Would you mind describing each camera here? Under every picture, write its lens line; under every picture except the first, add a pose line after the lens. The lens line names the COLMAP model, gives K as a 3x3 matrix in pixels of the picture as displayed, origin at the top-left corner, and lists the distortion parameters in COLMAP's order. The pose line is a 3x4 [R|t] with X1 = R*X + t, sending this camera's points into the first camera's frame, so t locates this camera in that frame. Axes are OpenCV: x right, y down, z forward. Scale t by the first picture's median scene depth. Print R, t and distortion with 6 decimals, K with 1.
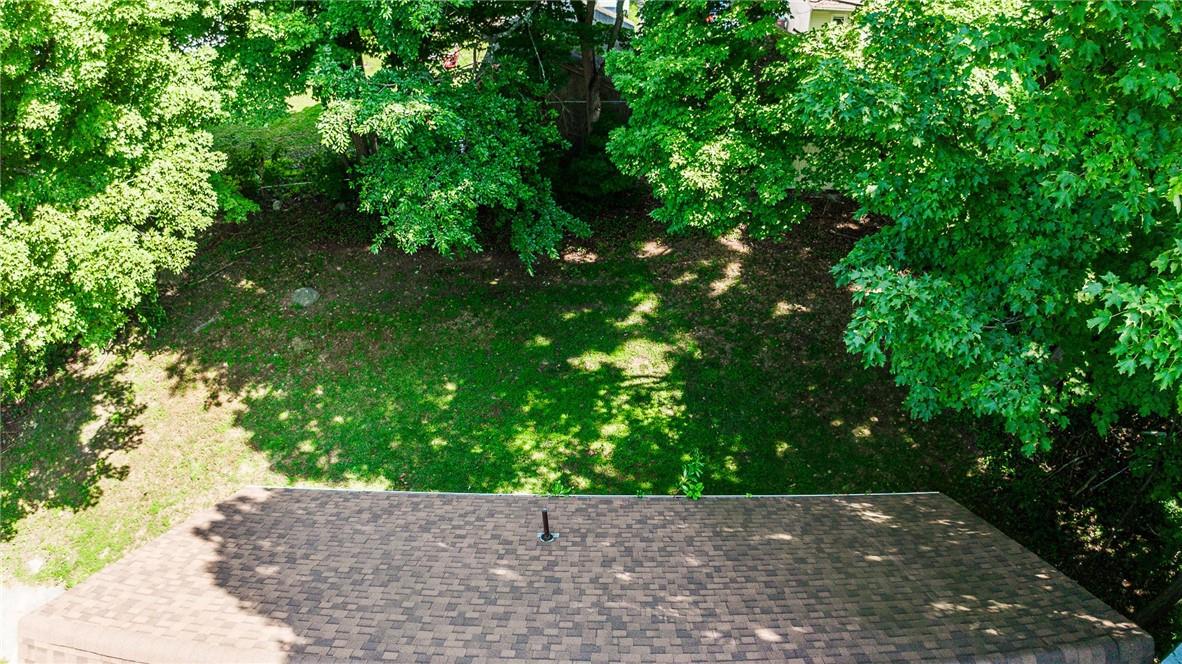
lens RADIAL K [[701.8, 0, 591.0], [0, 701.8, 332.0], [0, 0, 1]] dist [-0.116283, -0.000149]
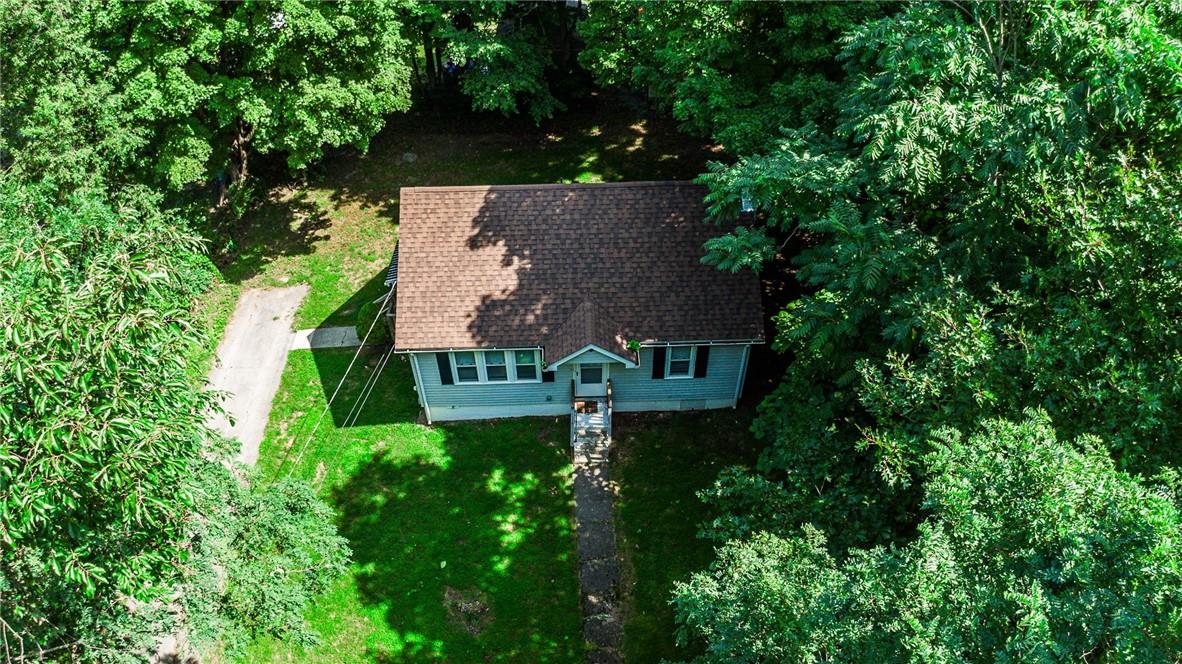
lens RADIAL K [[701.8, 0, 591.0], [0, 701.8, 332.0], [0, 0, 1]] dist [-0.116283, -0.000149]
pose [[0.995981, -0.041269, 0.079491, -0.105064], [0.038273, 0.998512, 0.038854, 0.412679], [-0.080976, -0.035656, 0.996078, -1.010406]]
